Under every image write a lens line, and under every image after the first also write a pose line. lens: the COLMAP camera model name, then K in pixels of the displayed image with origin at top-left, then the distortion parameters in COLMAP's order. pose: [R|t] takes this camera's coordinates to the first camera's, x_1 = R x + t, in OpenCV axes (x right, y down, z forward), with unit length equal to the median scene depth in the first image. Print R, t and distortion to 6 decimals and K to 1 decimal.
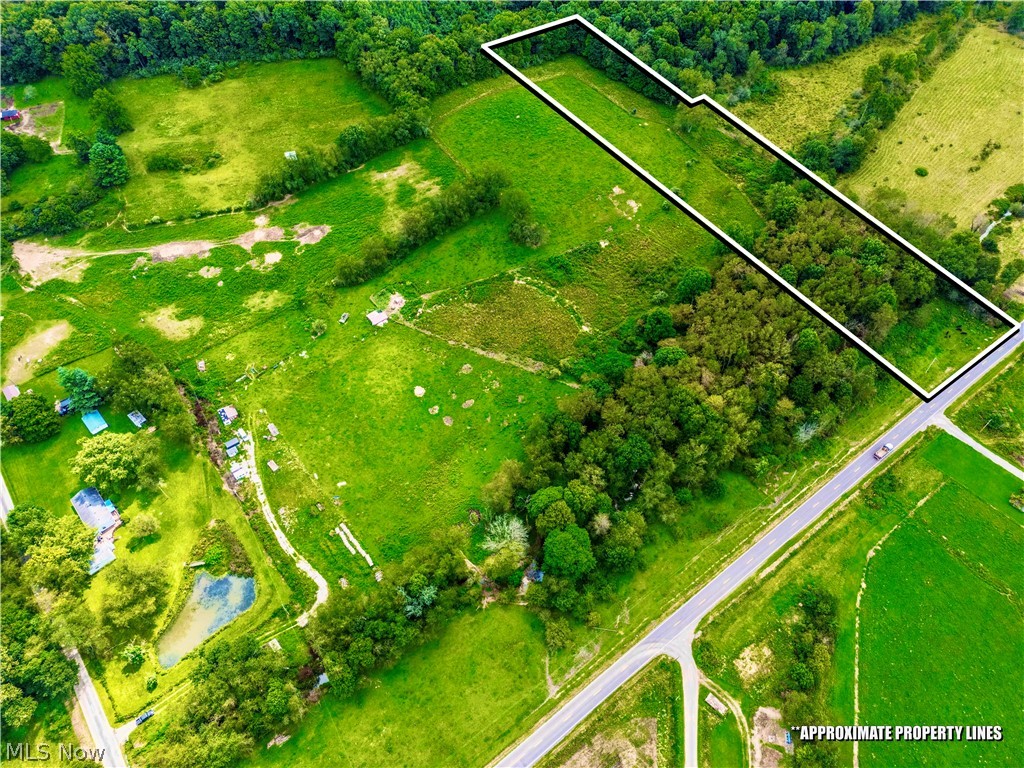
lens RADIAL K [[713.9, 0, 509.3], [0, 713.9, 385.7], [0, 0, 1]] dist [0.069619, -0.060564]
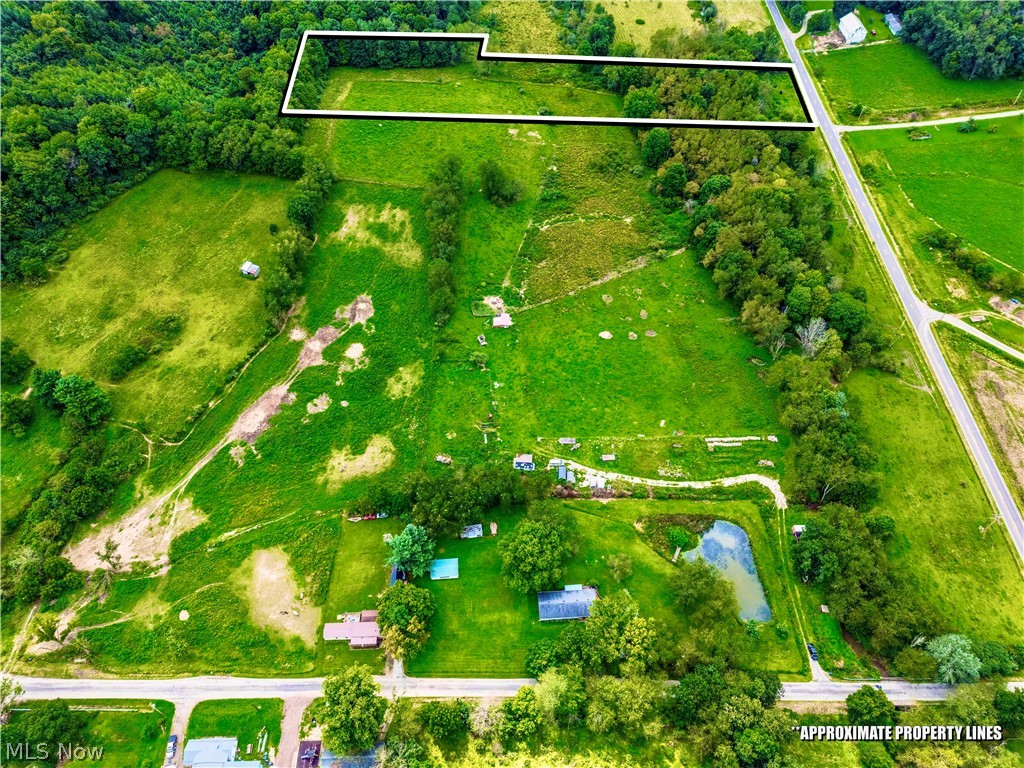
lens RADIAL K [[713.9, 0, 509.3], [0, 713.9, 385.7], [0, 0, 1]] dist [0.069619, -0.060564]
pose [[0.612175, -0.610907, 0.502030, -0.755834], [0.630829, 0.760130, 0.155749, -0.180982], [-0.476756, 0.221349, 0.850710, 0.189549]]
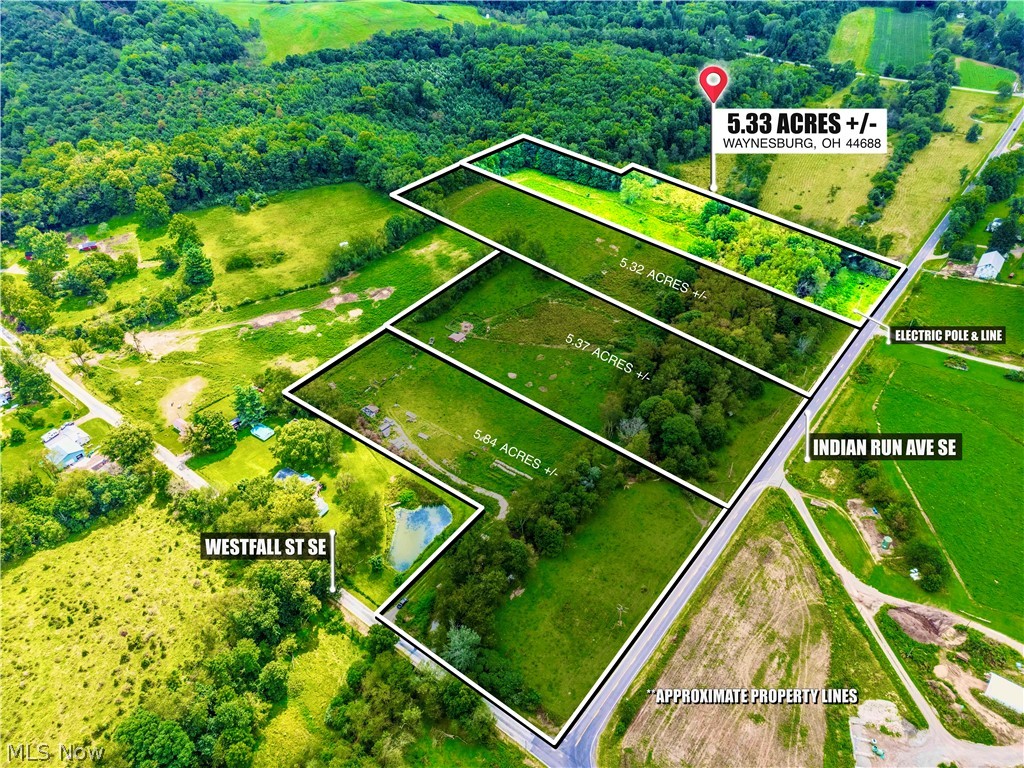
lens RADIAL K [[713.9, 0, 509.3], [0, 713.9, 385.7], [0, 0, 1]] dist [0.069619, -0.060564]
pose [[0.968728, -0.150234, 0.197473, -0.371422], [0.194952, 0.953173, -0.231202, 0.306605], [-0.153491, 0.262470, 0.952654, -0.194671]]
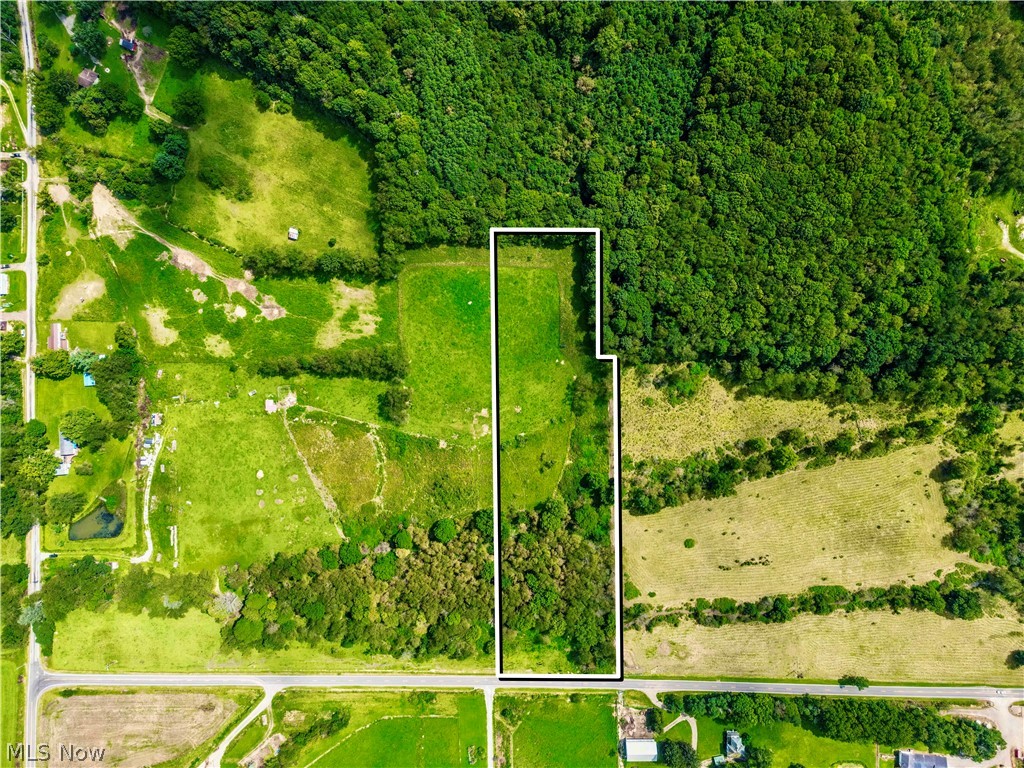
lens RADIAL K [[713.9, 0, 509.3], [0, 713.9, 385.7], [0, 0, 1]] dist [0.069619, -0.060564]
pose [[0.794127, 0.607709, -0.007147, 0.197106], [-0.481720, 0.636574, 0.602262, -1.299794], [0.370550, -0.474829, 0.798267, 0.022506]]
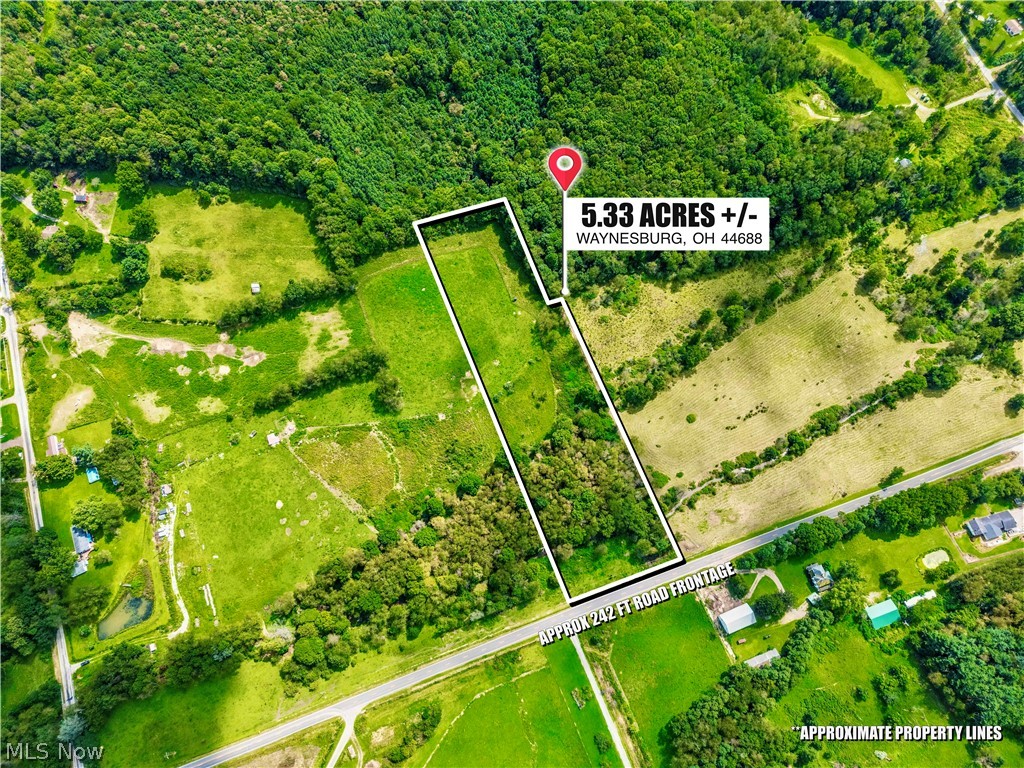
lens RADIAL K [[713.9, 0, 509.3], [0, 713.9, 385.7], [0, 0, 1]] dist [0.069619, -0.060564]
pose [[0.957362, 0.270184, -0.102271, 0.444114], [-0.230763, 0.928183, 0.291933, -0.801326], [0.173802, -0.255885, 0.950955, -0.364088]]
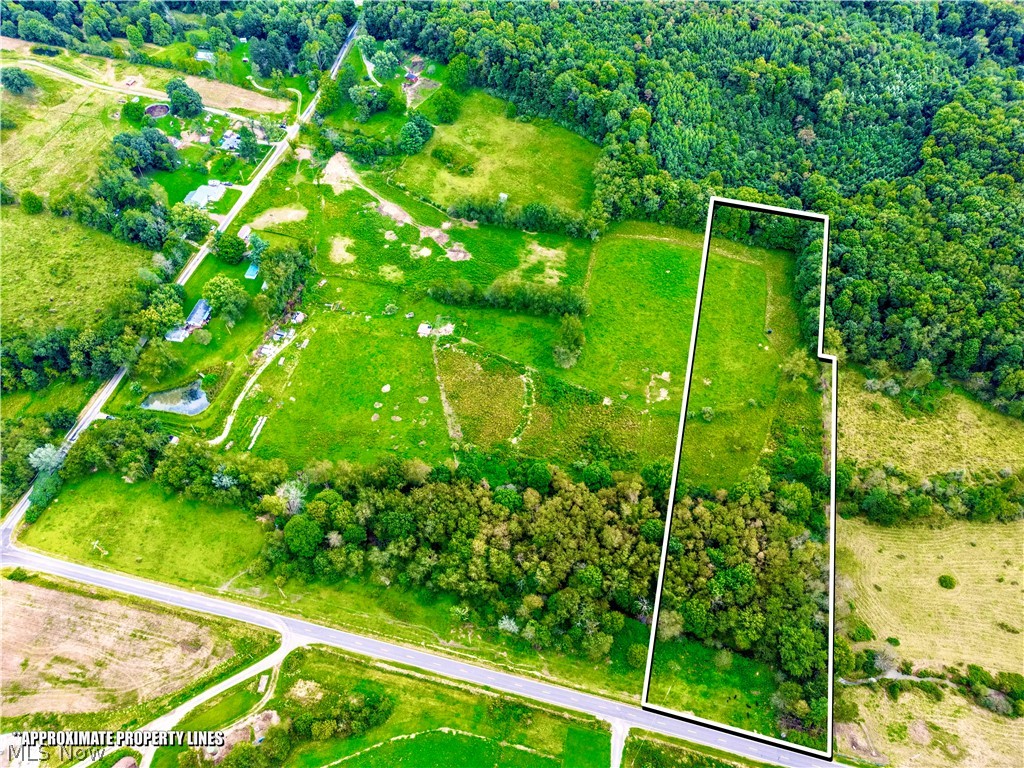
lens RADIAL K [[713.9, 0, 509.3], [0, 713.9, 385.7], [0, 0, 1]] dist [0.069619, -0.060564]
pose [[0.618862, 0.626818, -0.473403, 0.618841], [-0.623291, 0.758636, 0.189681, -0.377403], [0.478036, 0.177681, 0.860181, -0.031456]]
